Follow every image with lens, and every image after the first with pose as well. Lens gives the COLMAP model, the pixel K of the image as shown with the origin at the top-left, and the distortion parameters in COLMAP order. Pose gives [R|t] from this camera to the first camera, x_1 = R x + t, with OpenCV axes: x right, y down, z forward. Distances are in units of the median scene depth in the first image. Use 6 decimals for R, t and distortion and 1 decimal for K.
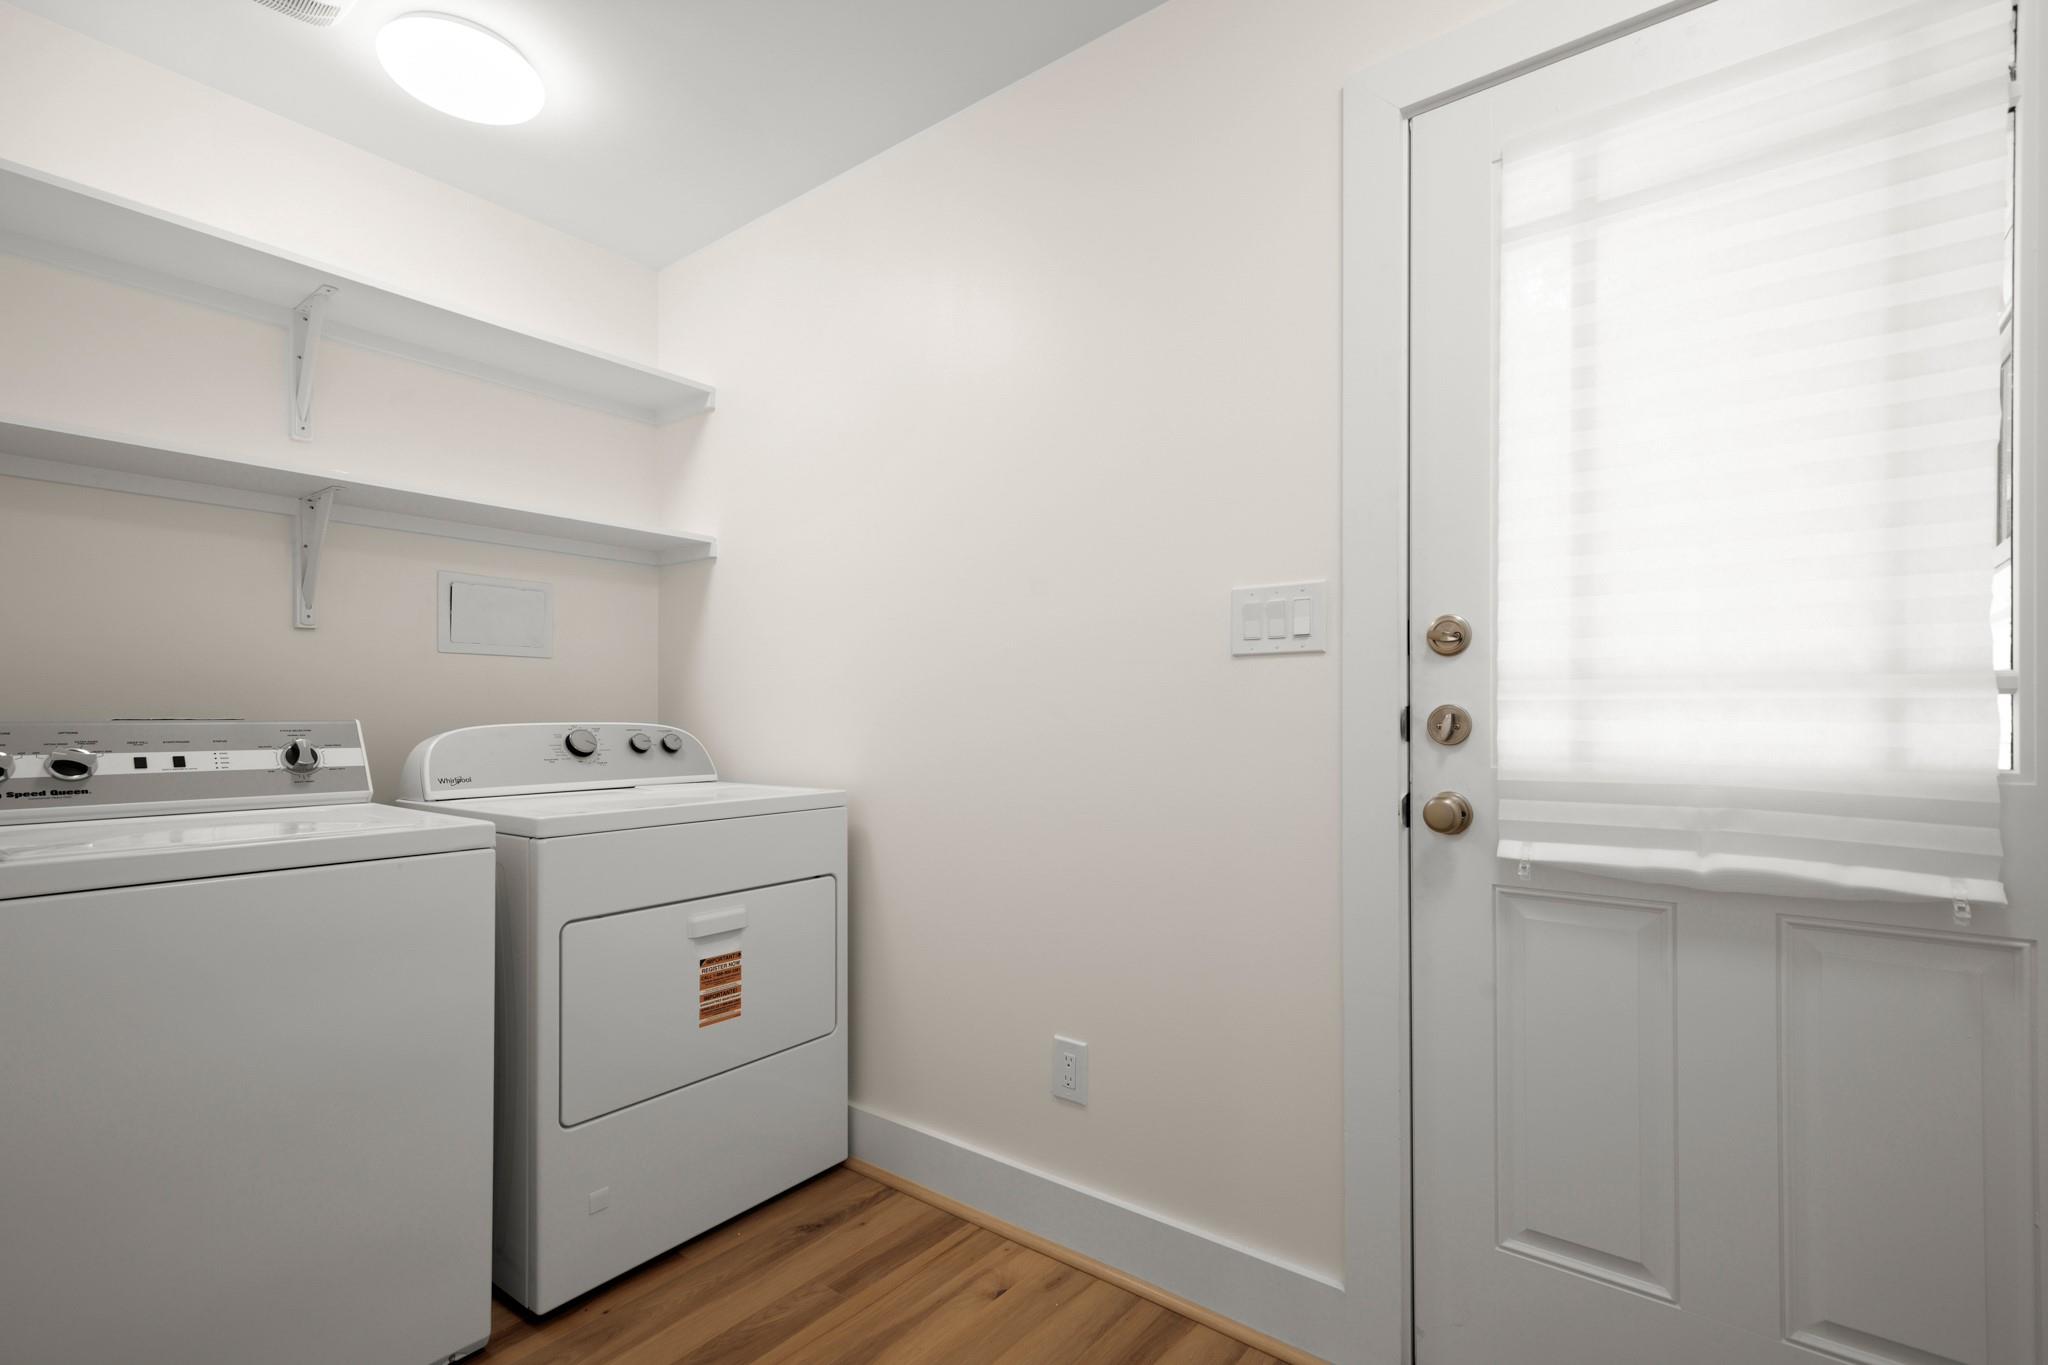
lens RADIAL K [[938.3, 0, 1035.6], [0, 938.3, 716.1], [0, 0, 1]] dist [0.013157, 0.000030]
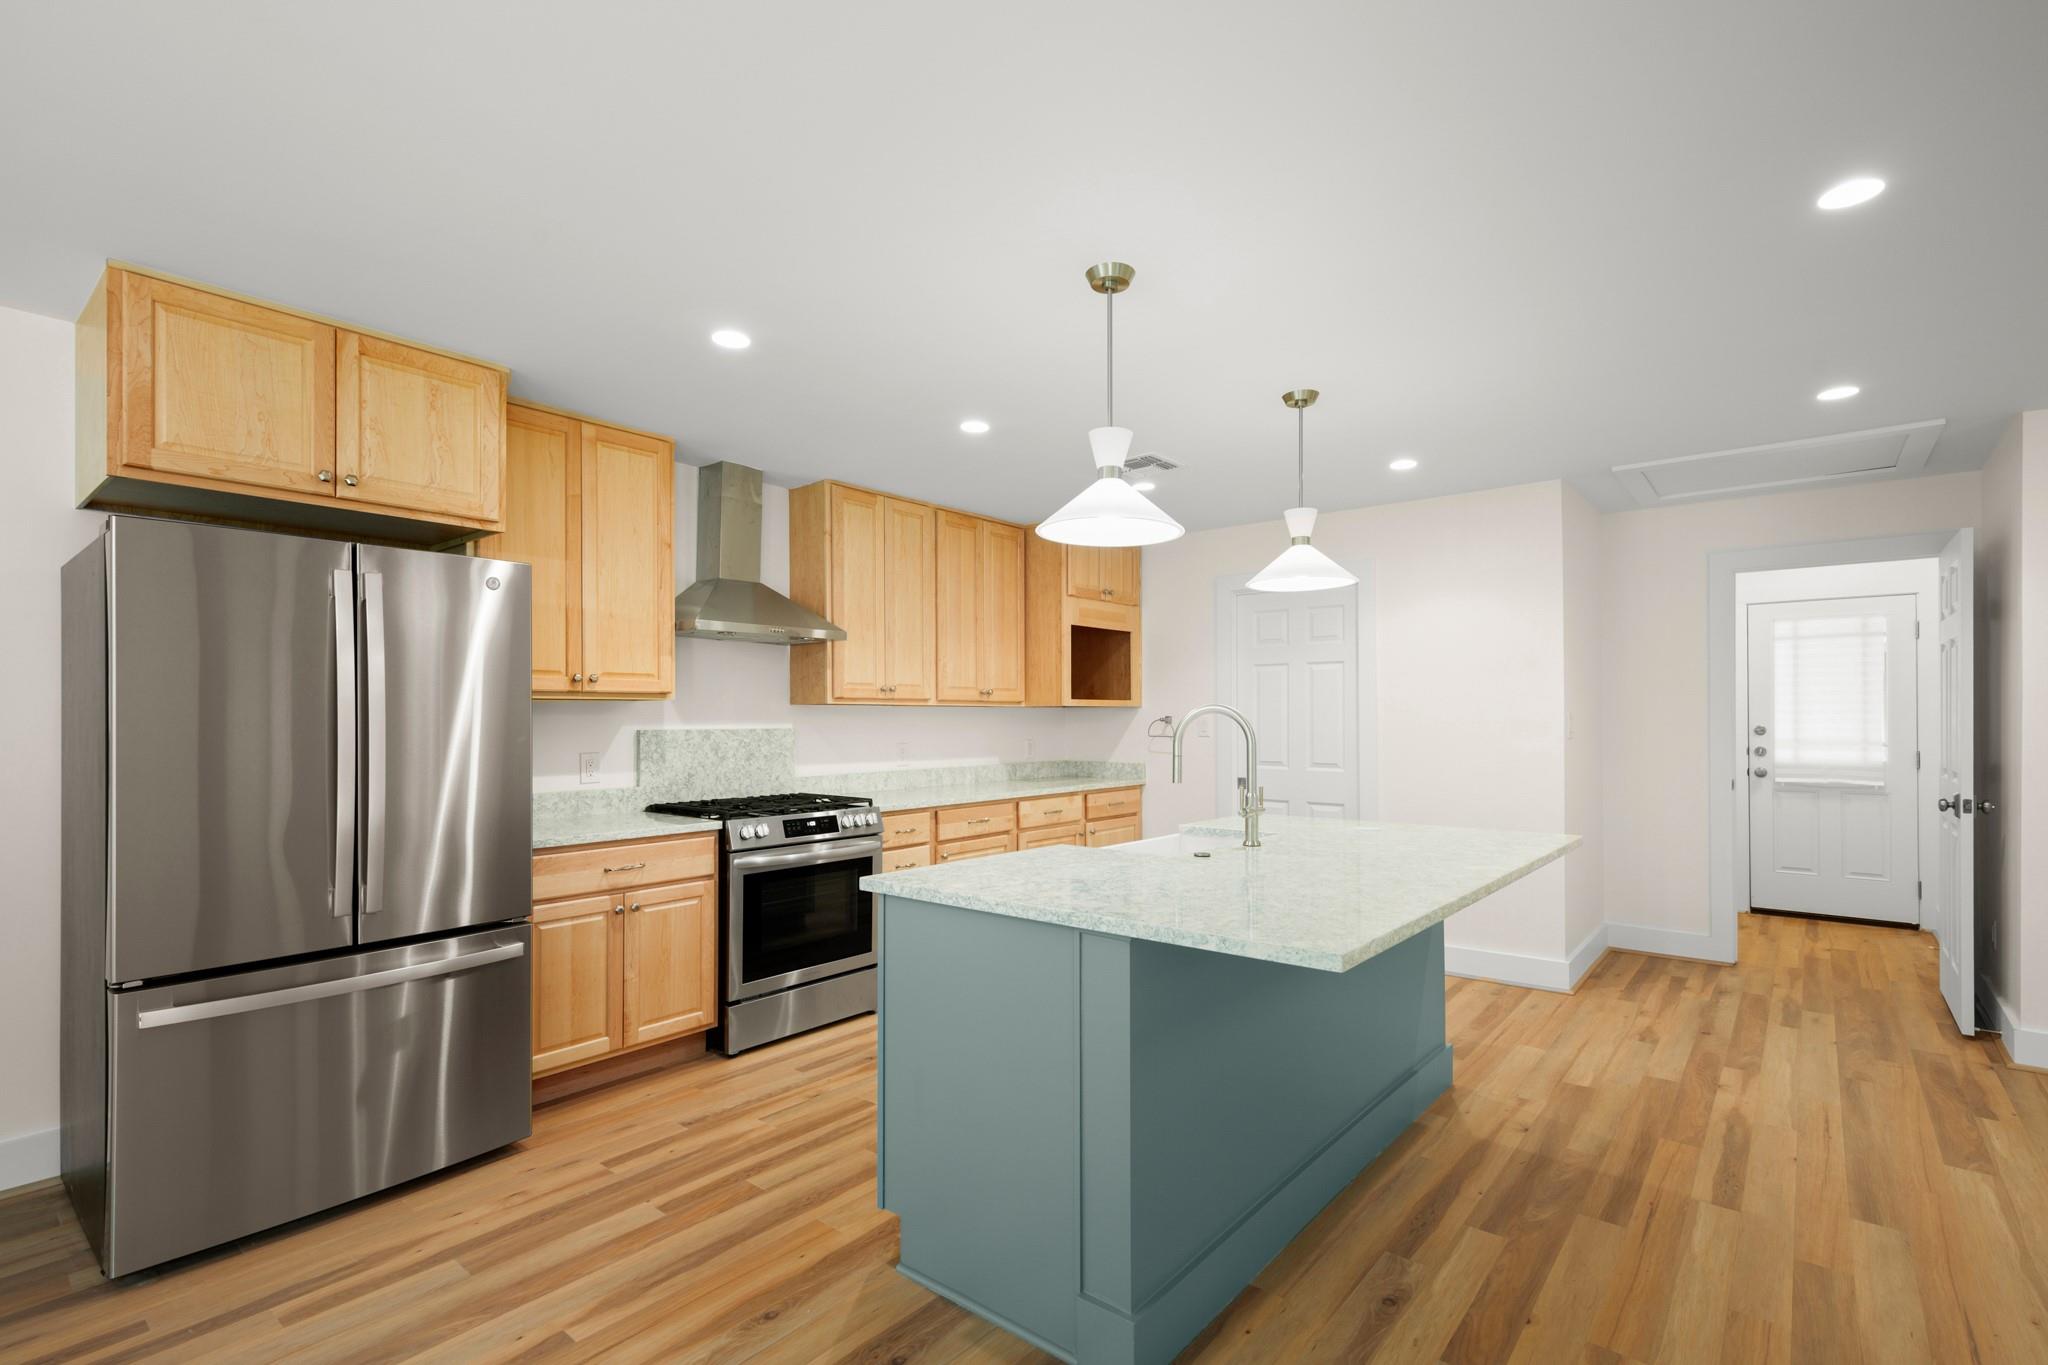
lens RADIAL K [[938.3, 0, 1041.3], [0, 938.3, 709.9], [0, 0, 1]] dist [0.013157, 0.000030]
pose [[0.999924, 0.005457, 0.011098, -2.939015], [-0.005367, 0.999952, -0.008156, -0.129210], [-0.011142, 0.008095, 0.999905, -3.325899]]
